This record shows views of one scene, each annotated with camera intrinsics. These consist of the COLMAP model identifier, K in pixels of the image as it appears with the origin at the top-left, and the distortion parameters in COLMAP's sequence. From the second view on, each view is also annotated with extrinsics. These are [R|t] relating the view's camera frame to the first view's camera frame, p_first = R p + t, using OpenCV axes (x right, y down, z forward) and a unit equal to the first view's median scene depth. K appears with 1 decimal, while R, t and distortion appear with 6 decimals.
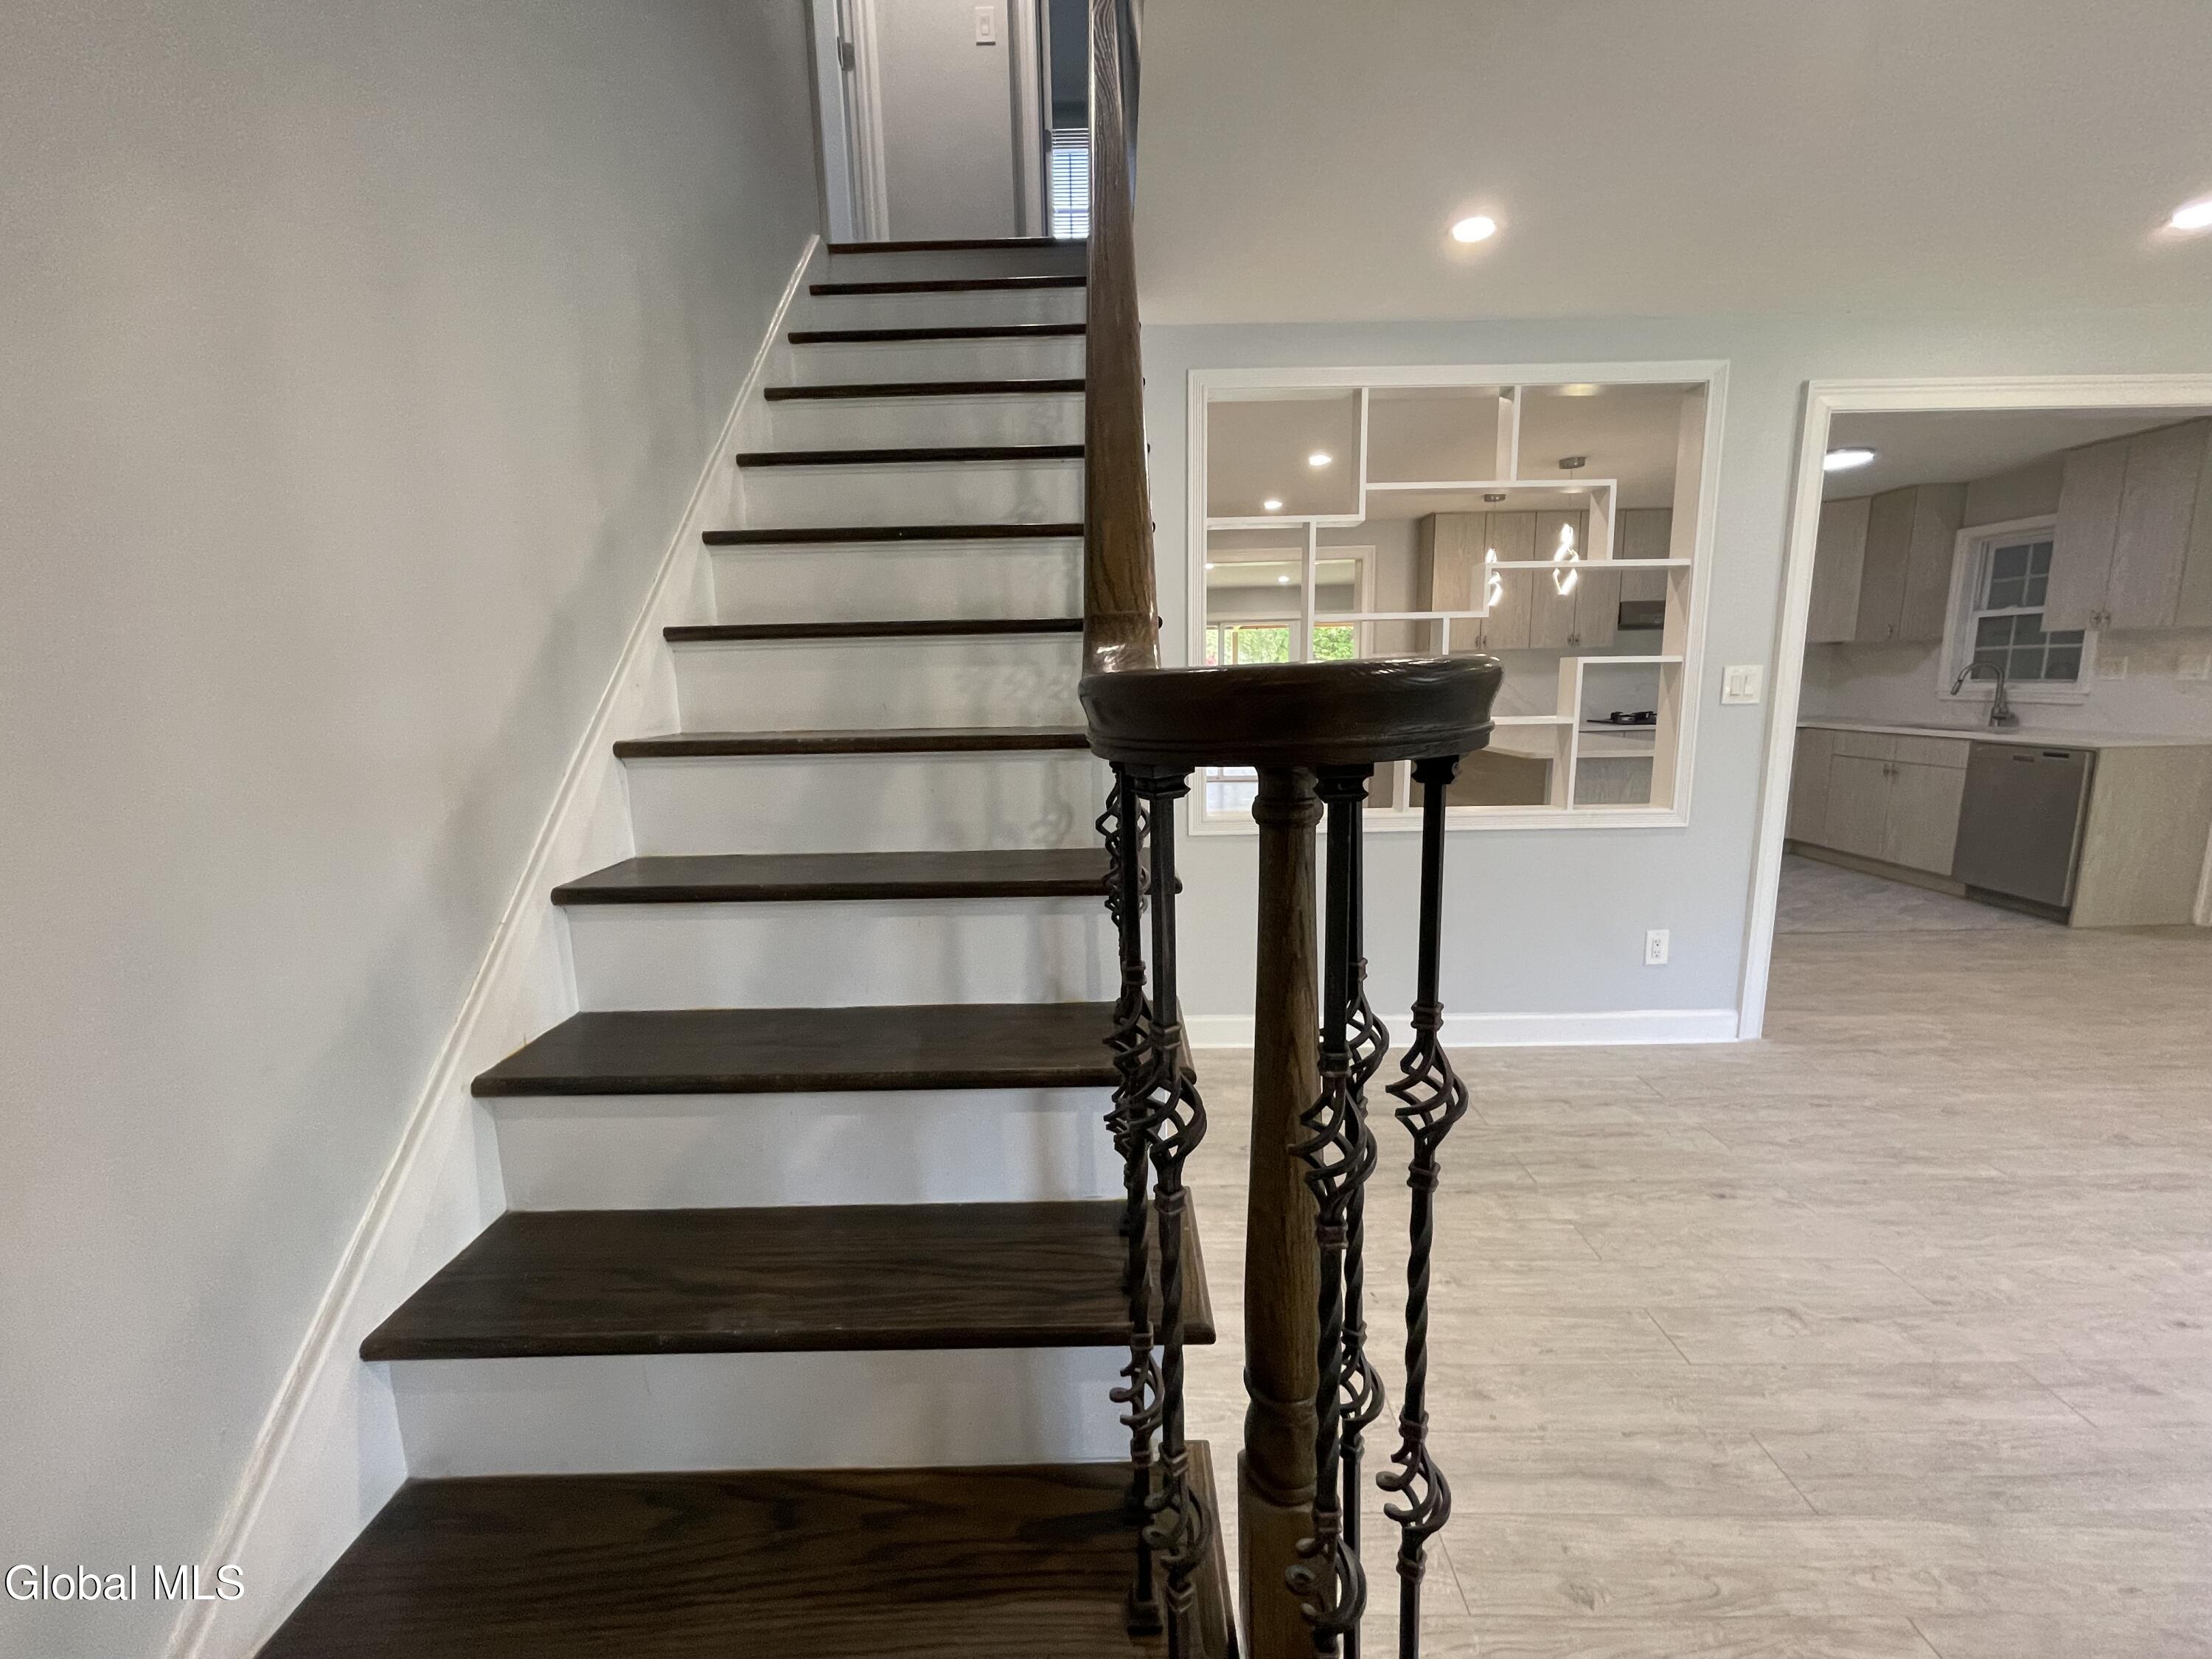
lens RADIAL K [[904.2, 0, 1106.1], [0, 904.2, 835.5], [0, 0, 1]] dist [-0.000531, 0.000022]
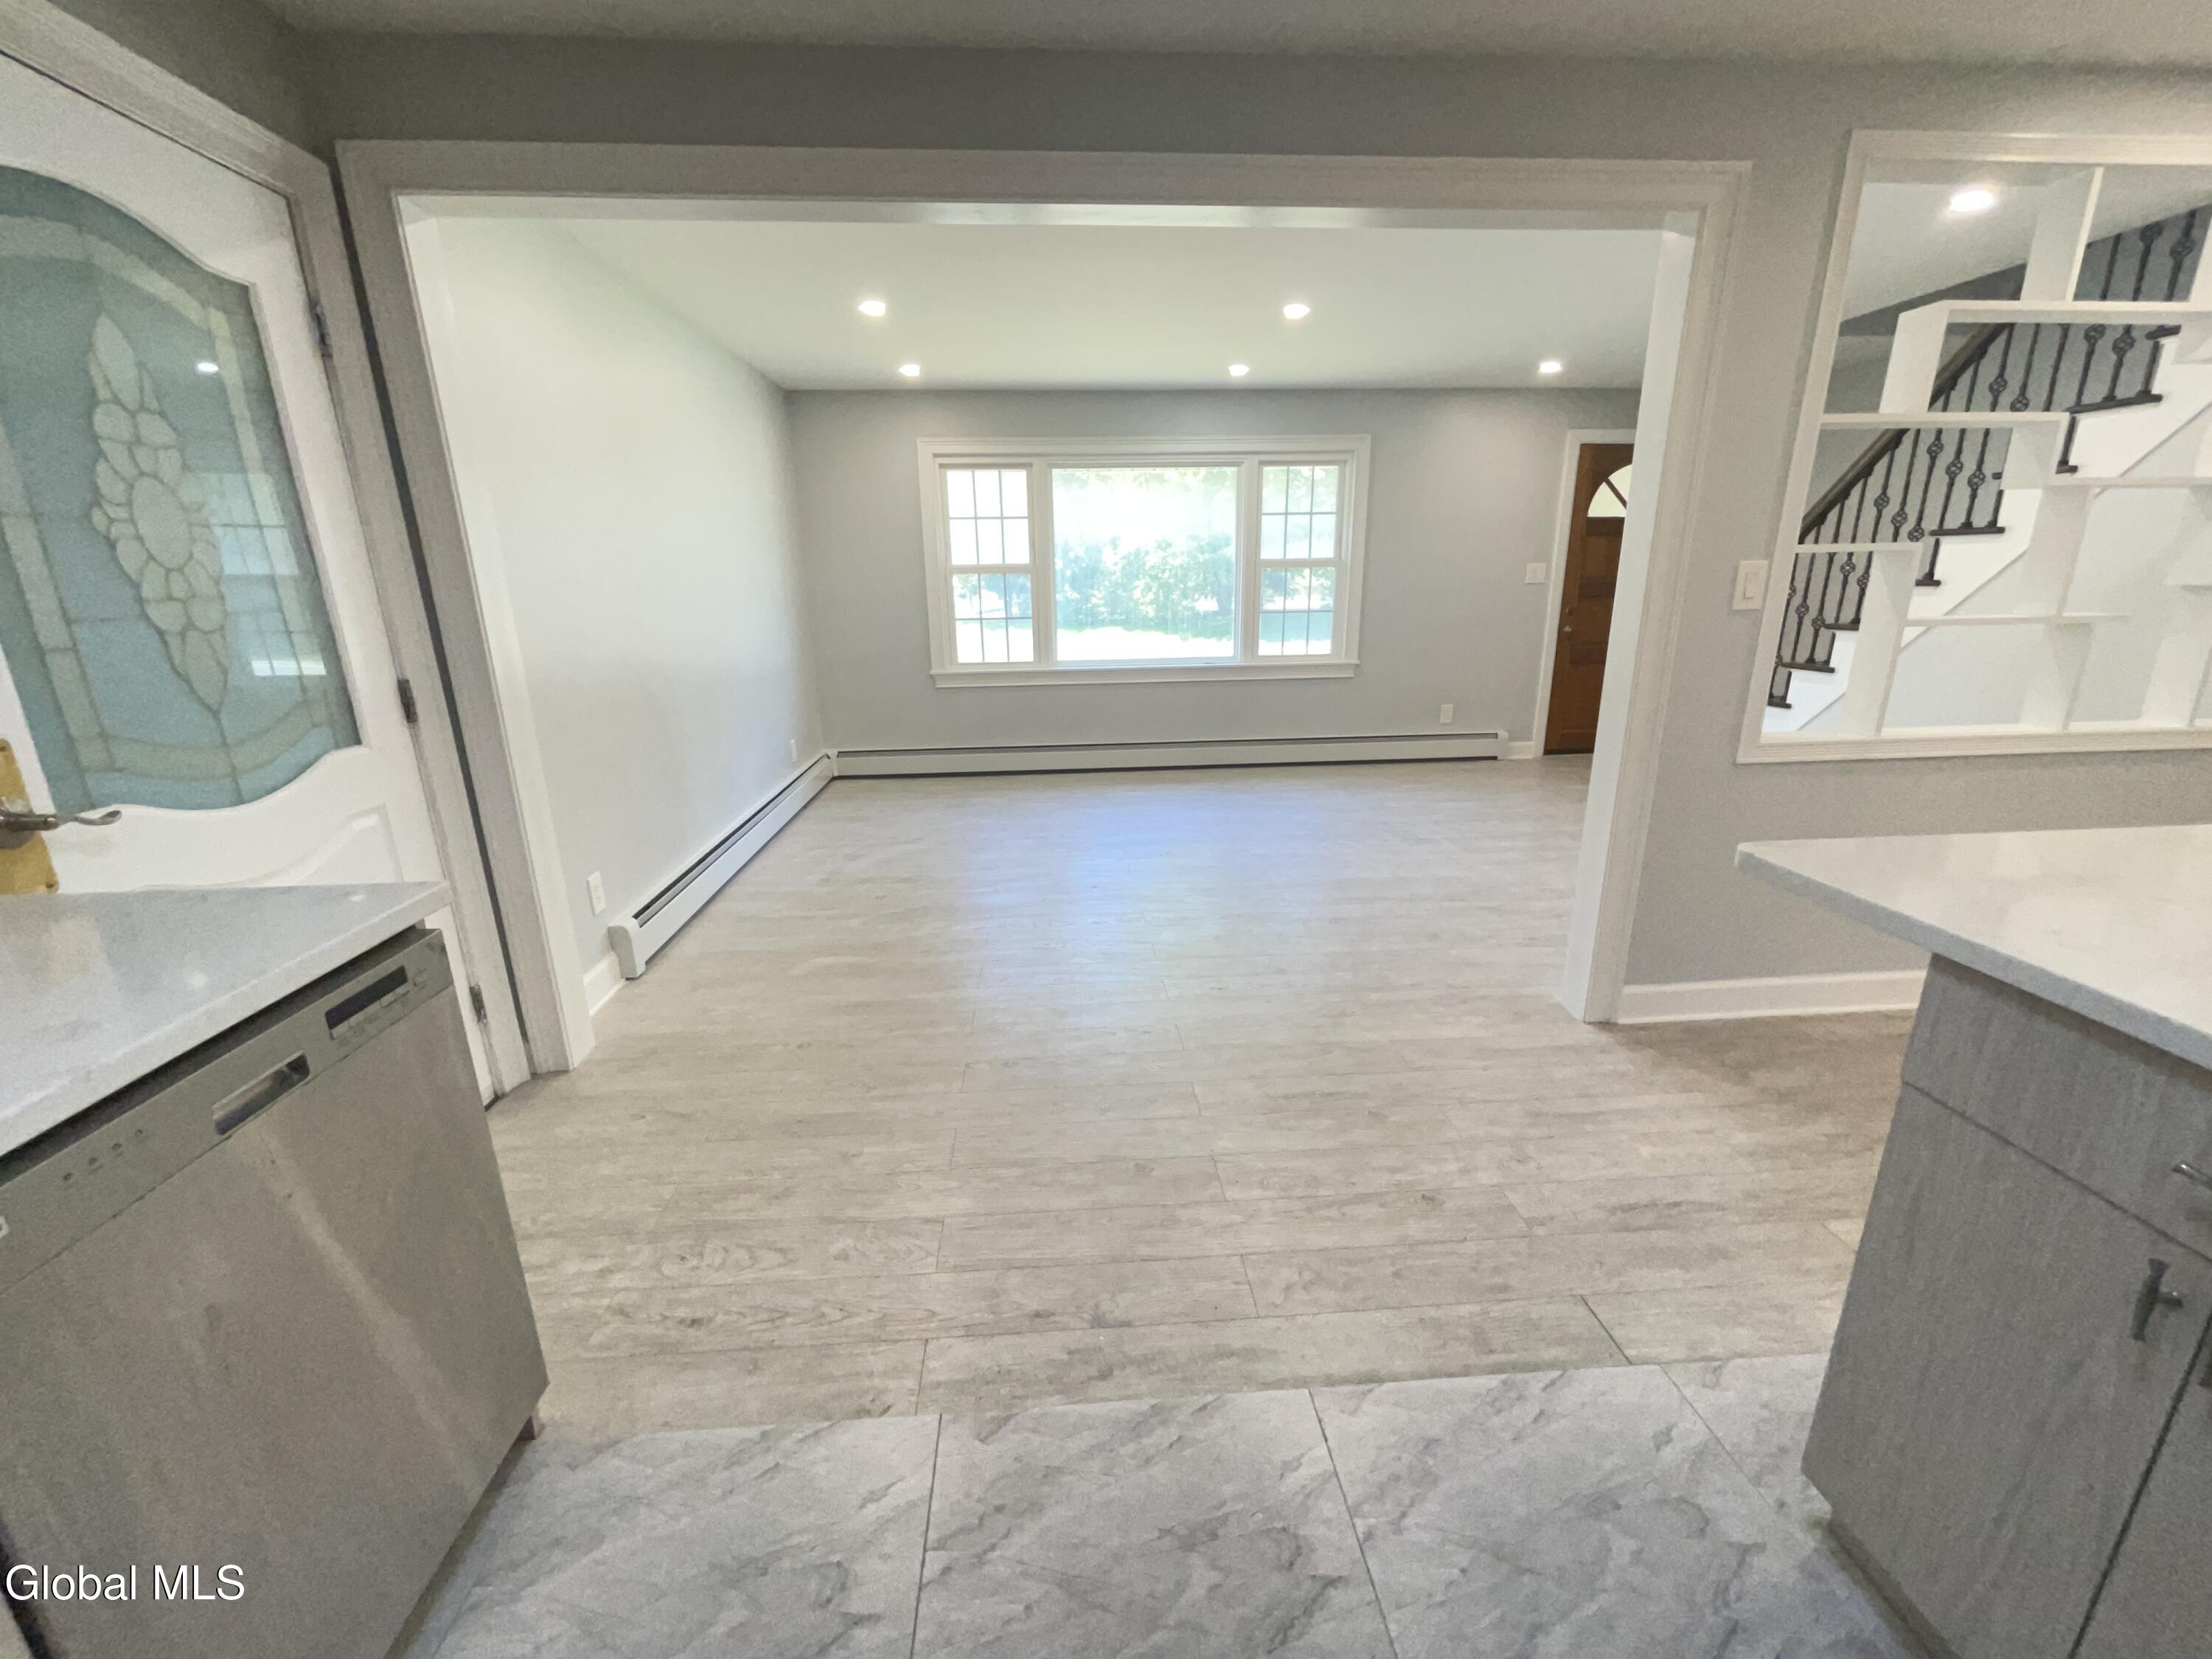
lens RADIAL K [[904.2, 0, 1106.1], [0, 904.2, 835.5], [0, 0, 1]] dist [-0.000531, 0.000022]
pose [[-0.996660, 0.056535, -0.058935, 1.203545], [0.025160, 0.899107, 0.437005, -0.313815], [0.077695, 0.434062, -0.897526, 1.679272]]
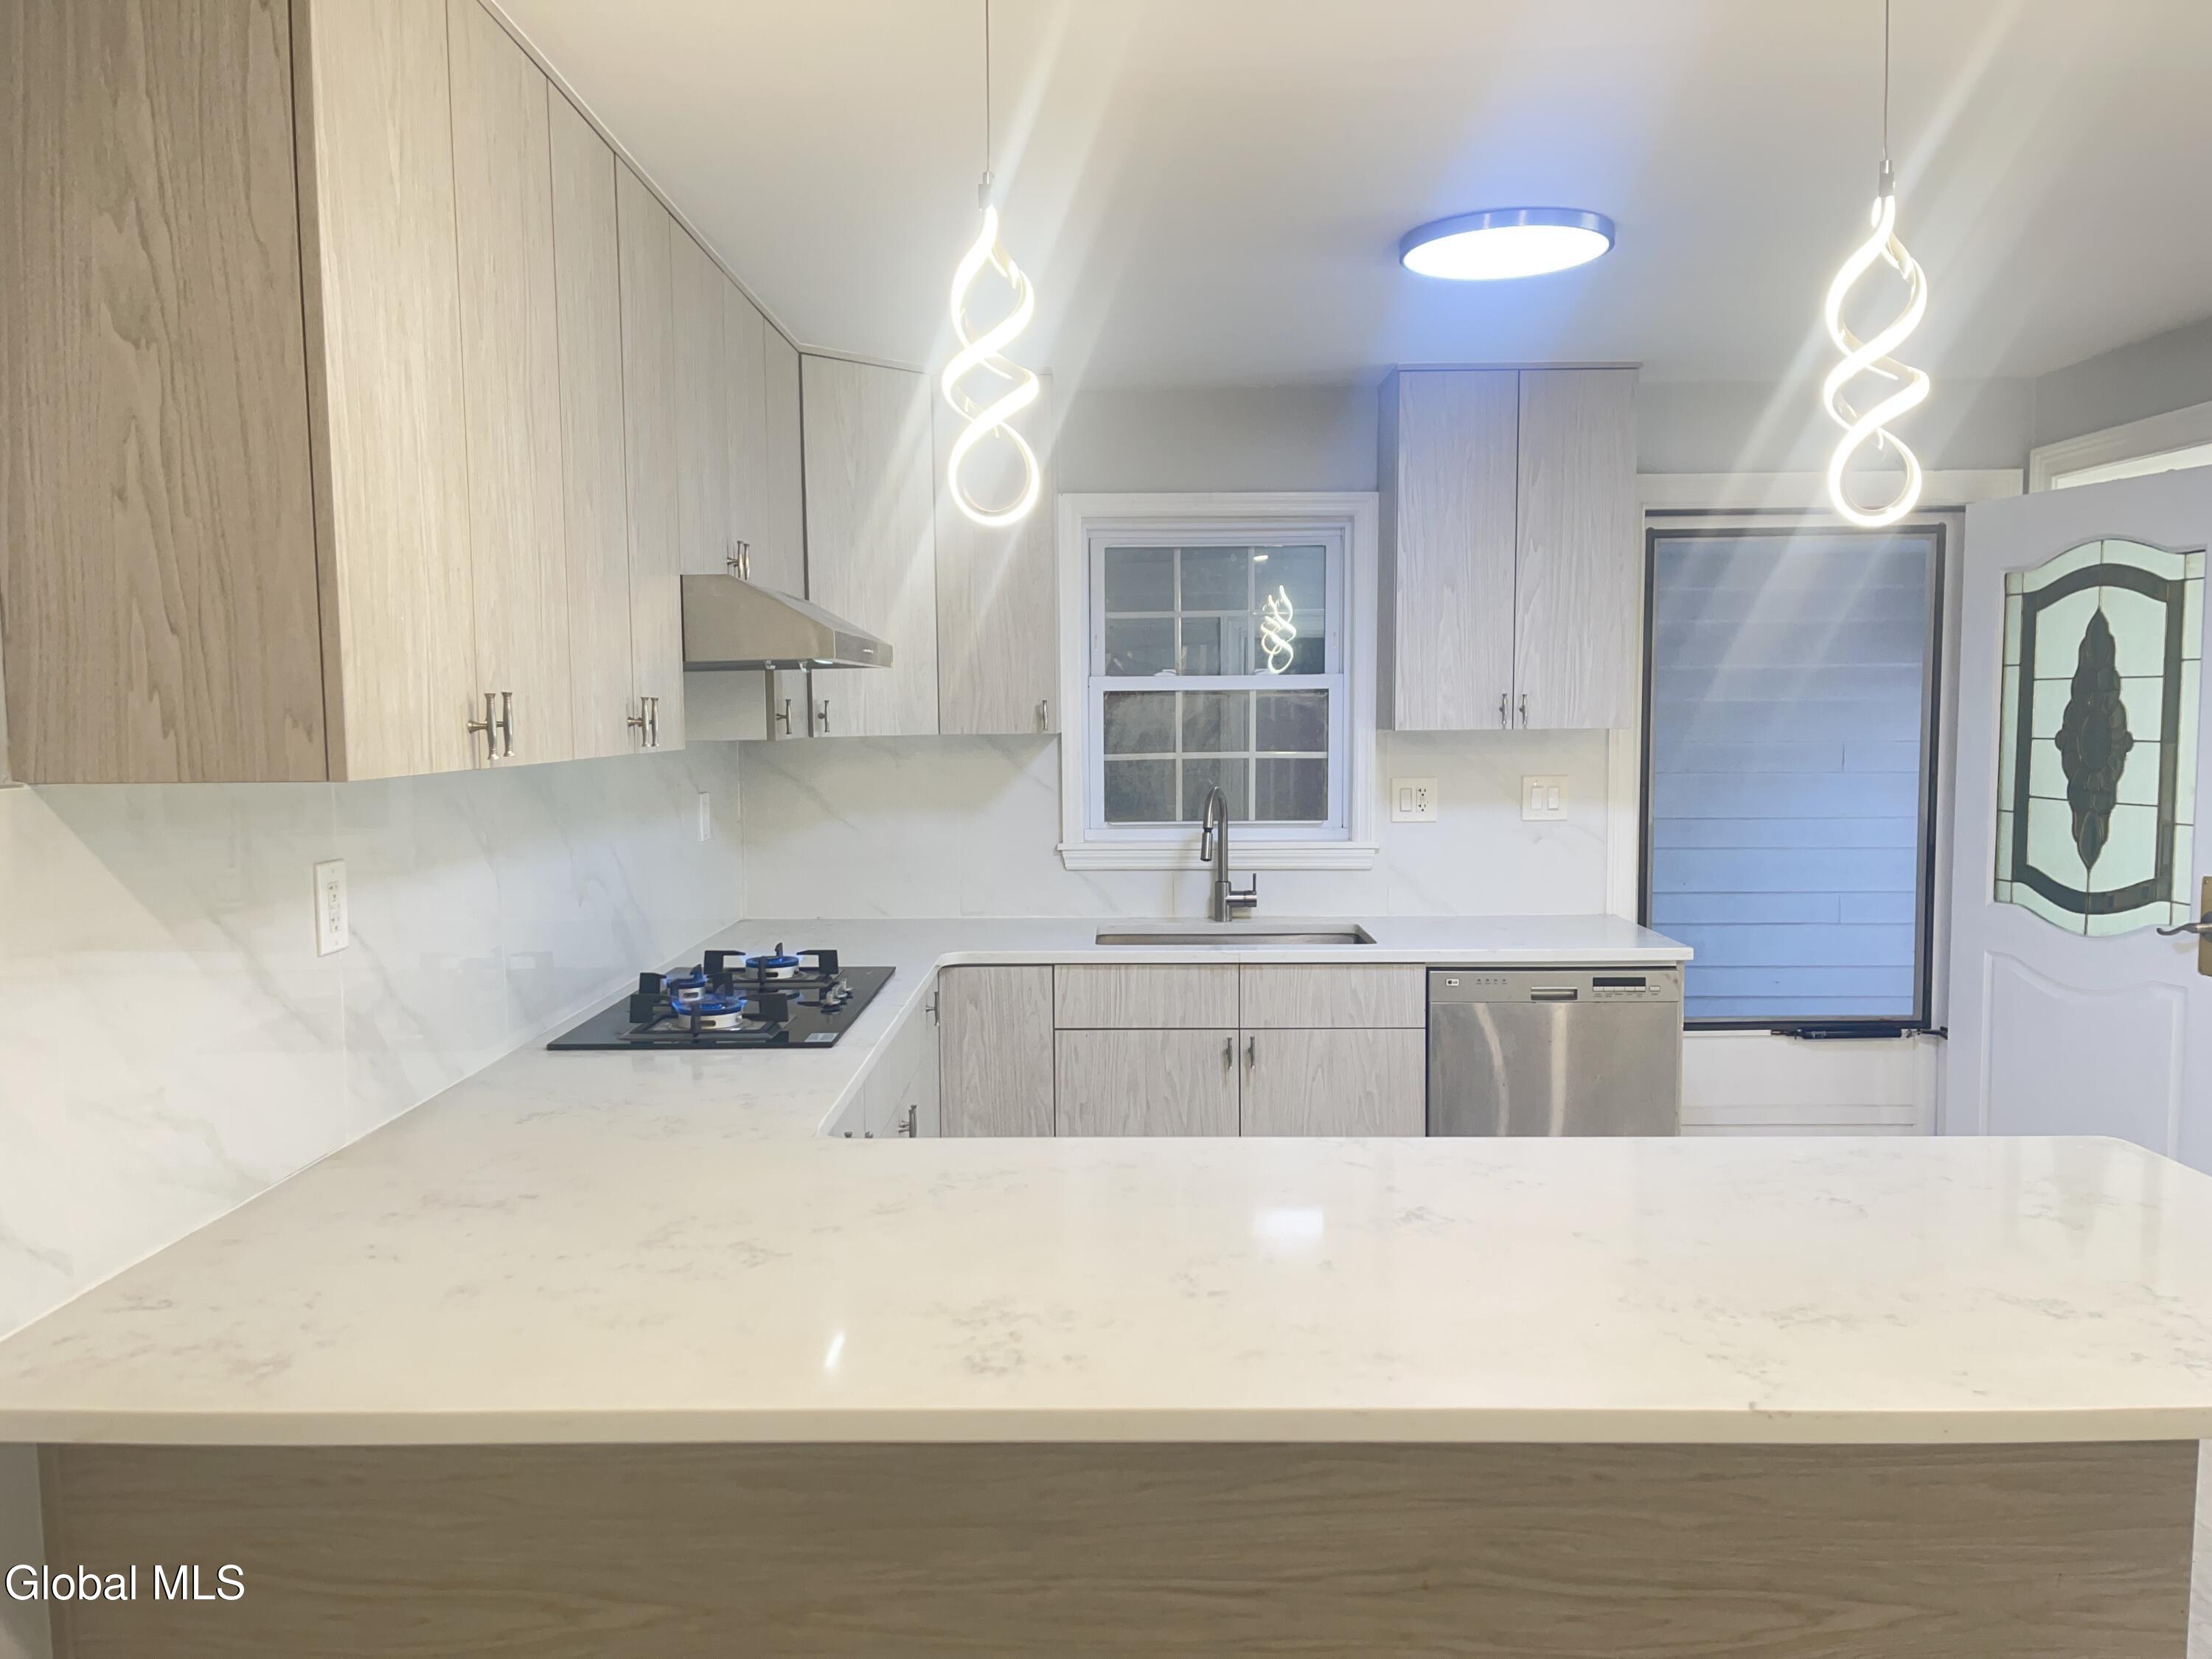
lens RADIAL K [[1679.3, 0, 1099.4], [0, 1679.3, 836.7], [0, 0, 1]] dist [0.075295, -0.082004]
pose [[0.009387, -0.055824, 0.998396, 0.176143], [0.176507, 0.982855, 0.053296, -0.371078], [-0.984255, 0.175724, 0.019080, 1.733493]]
